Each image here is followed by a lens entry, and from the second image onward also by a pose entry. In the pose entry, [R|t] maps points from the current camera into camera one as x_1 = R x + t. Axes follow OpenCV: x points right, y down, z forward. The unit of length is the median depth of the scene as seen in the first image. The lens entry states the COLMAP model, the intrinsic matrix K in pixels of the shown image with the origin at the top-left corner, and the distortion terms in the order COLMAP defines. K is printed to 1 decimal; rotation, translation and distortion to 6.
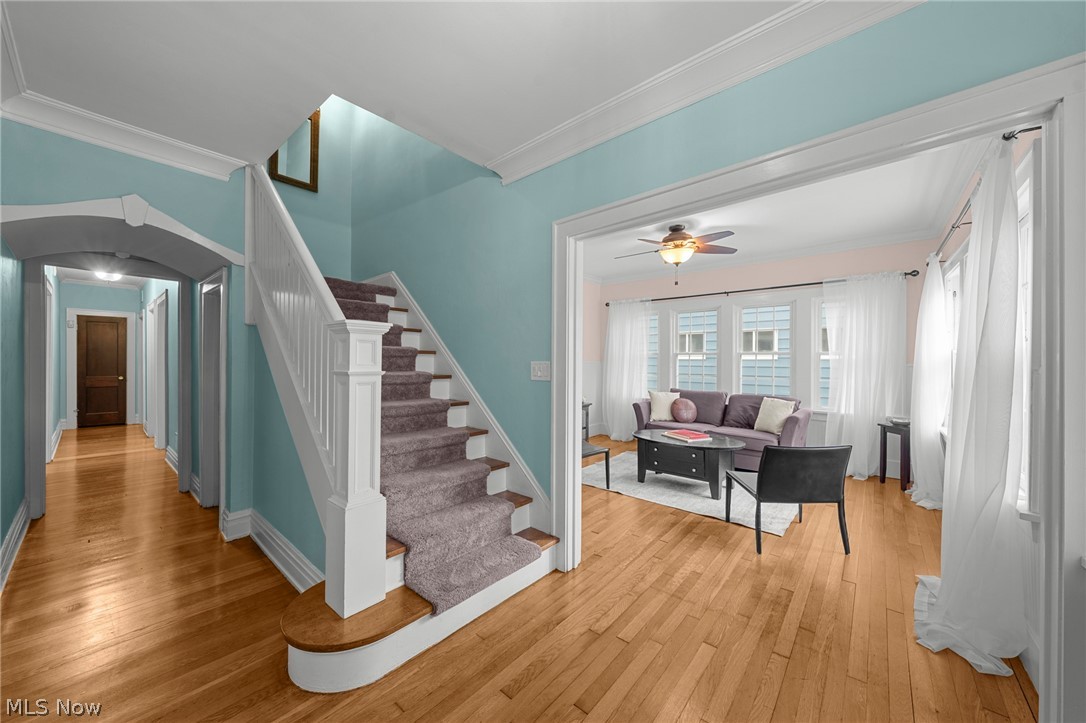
lens RADIAL K [[391.7, 0, 542.7], [0, 391.7, 360.8], [0, 0, 1]] dist [-0.002612, -0.000076]
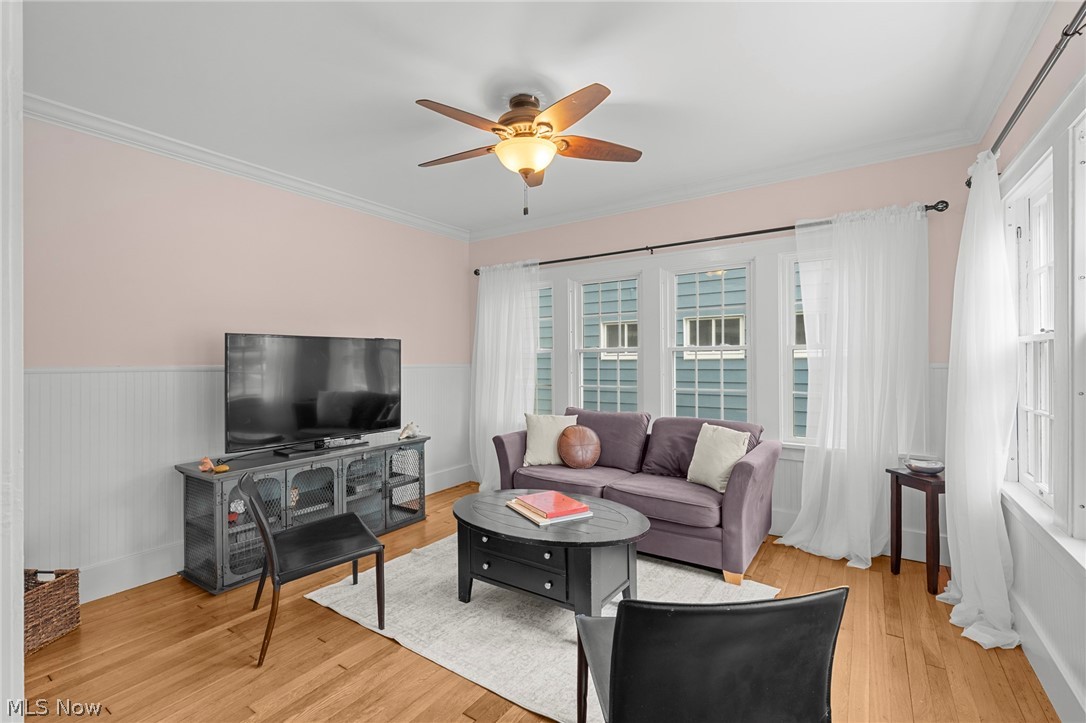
lens RADIAL K [[494.5, 0, 541.1], [0, 494.5, 361.5], [0, 0, 1]] dist [0.006080, 0.000422]
pose [[0.992281, -0.009784, 0.123622, 0.258499], [0.010324, 0.999940, -0.003725, 0.001972], [-0.123578, 0.004973, 0.992322, 0.328721]]
